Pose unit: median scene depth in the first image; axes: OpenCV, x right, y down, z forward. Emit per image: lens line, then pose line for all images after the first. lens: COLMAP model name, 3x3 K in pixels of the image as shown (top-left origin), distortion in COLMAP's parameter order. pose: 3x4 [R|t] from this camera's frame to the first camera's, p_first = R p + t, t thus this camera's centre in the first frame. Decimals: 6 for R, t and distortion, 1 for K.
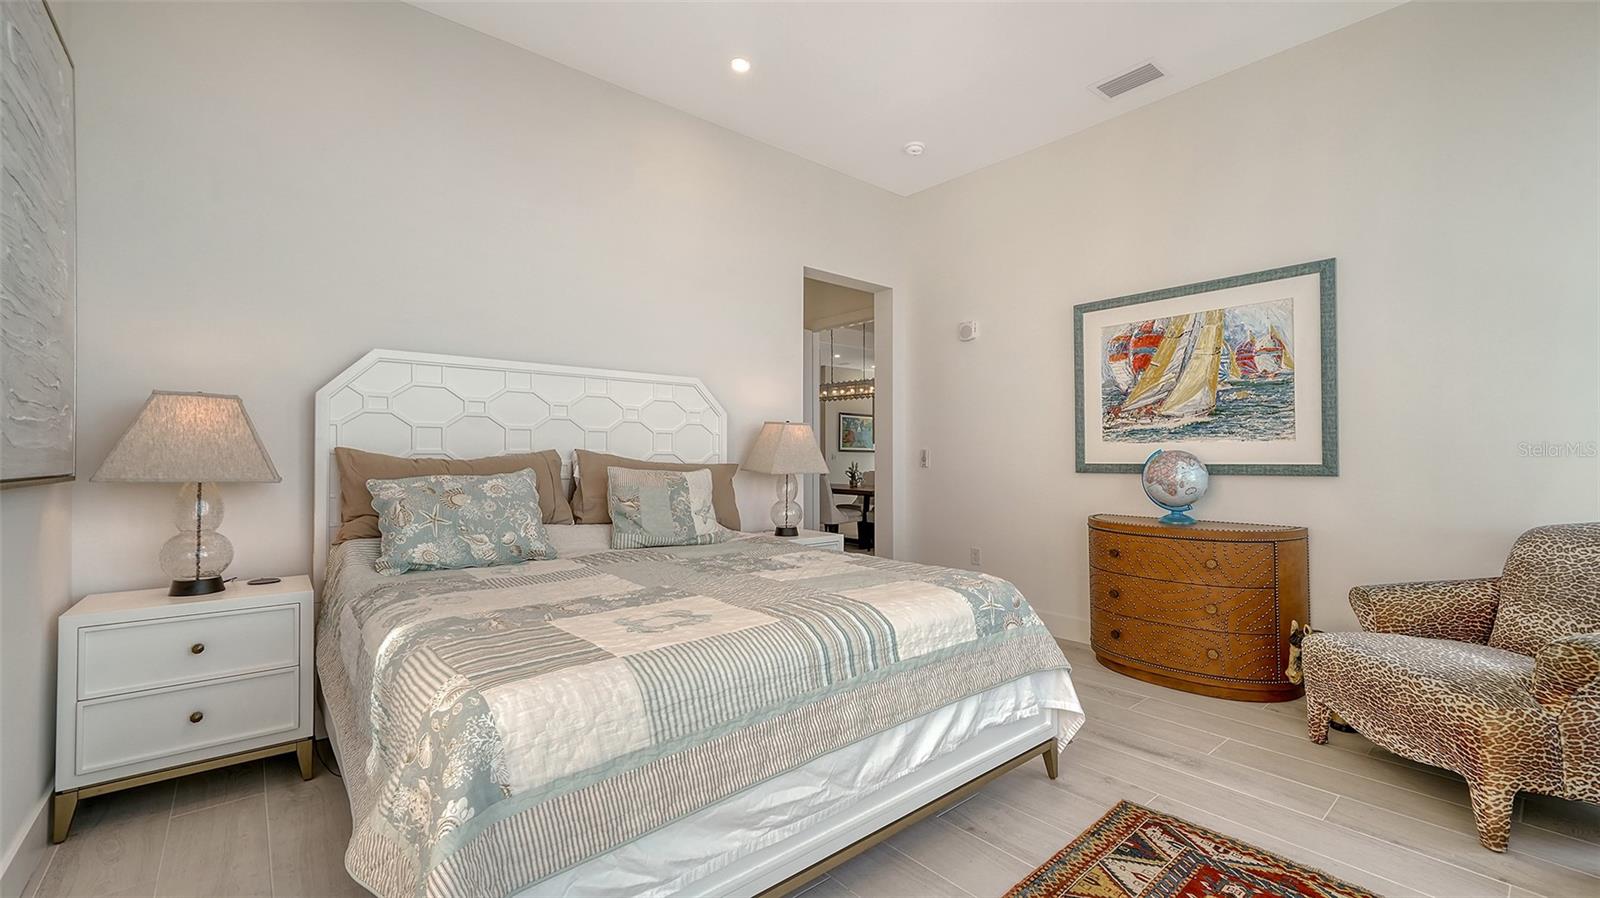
lens RADIAL K [[663.7, 0, 800.0], [0, 663.7, 449.0], [0, 0, 1]] dist [0.000510, 0.000090]
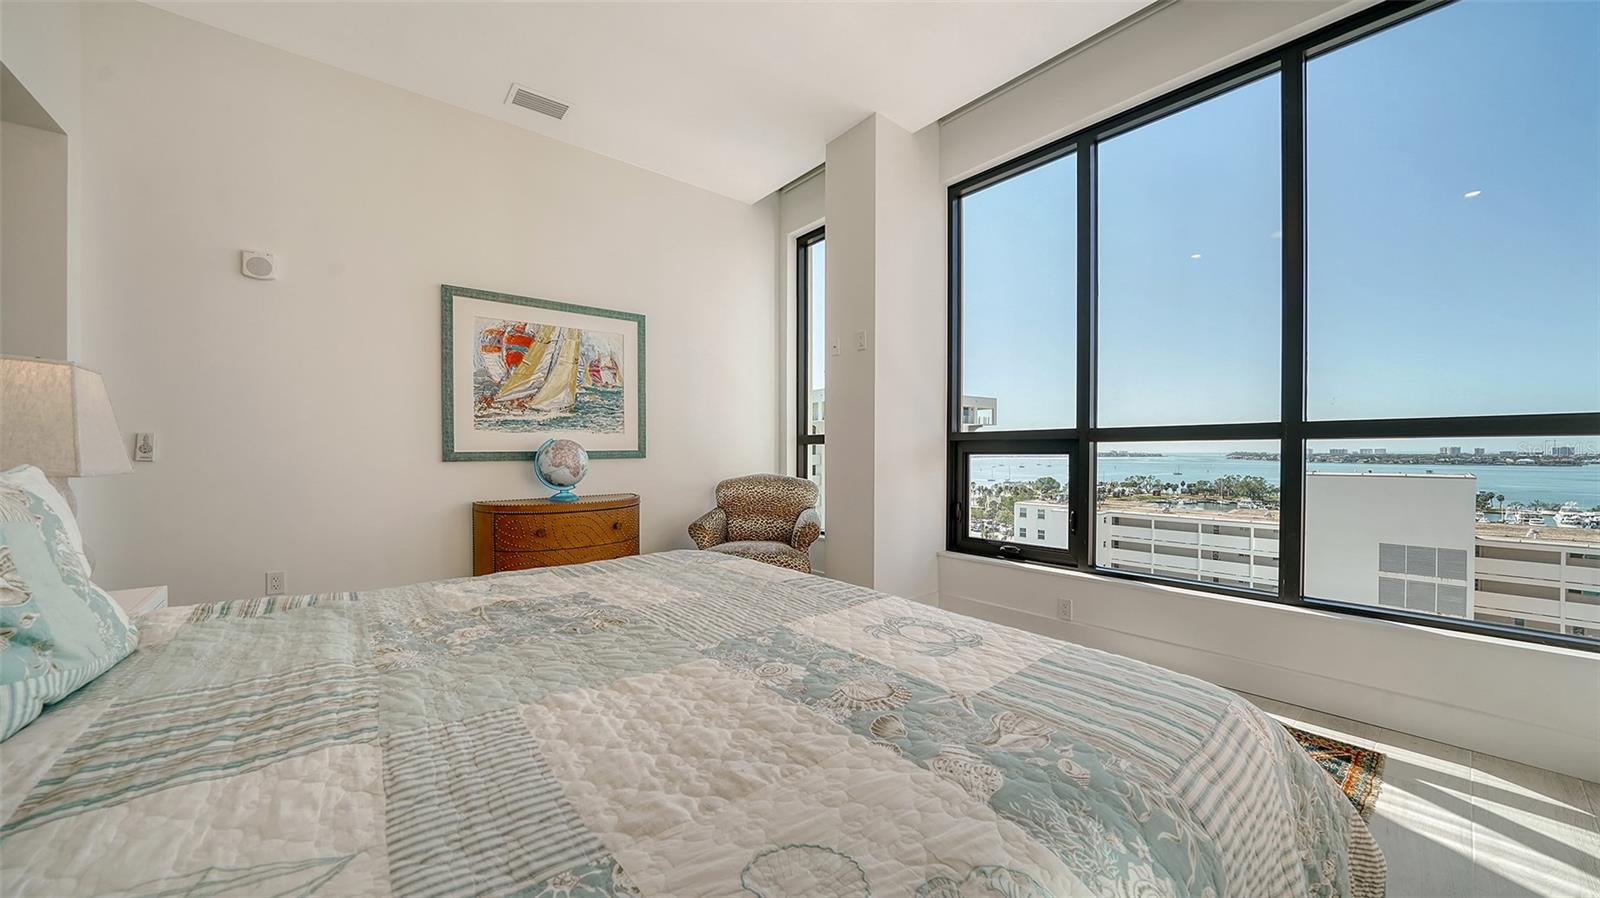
lens RADIAL K [[557.9, 0, 803.0], [0, 557.9, 454.9], [0, 0, 1]] dist [-0.005430, 0.000361]
pose [[0.012108, -0.013573, 0.999835, -0.410348], [-0.009607, 0.999860, 0.013690, 0.011211], [-0.999881, -0.009771, 0.011976, 0.524809]]
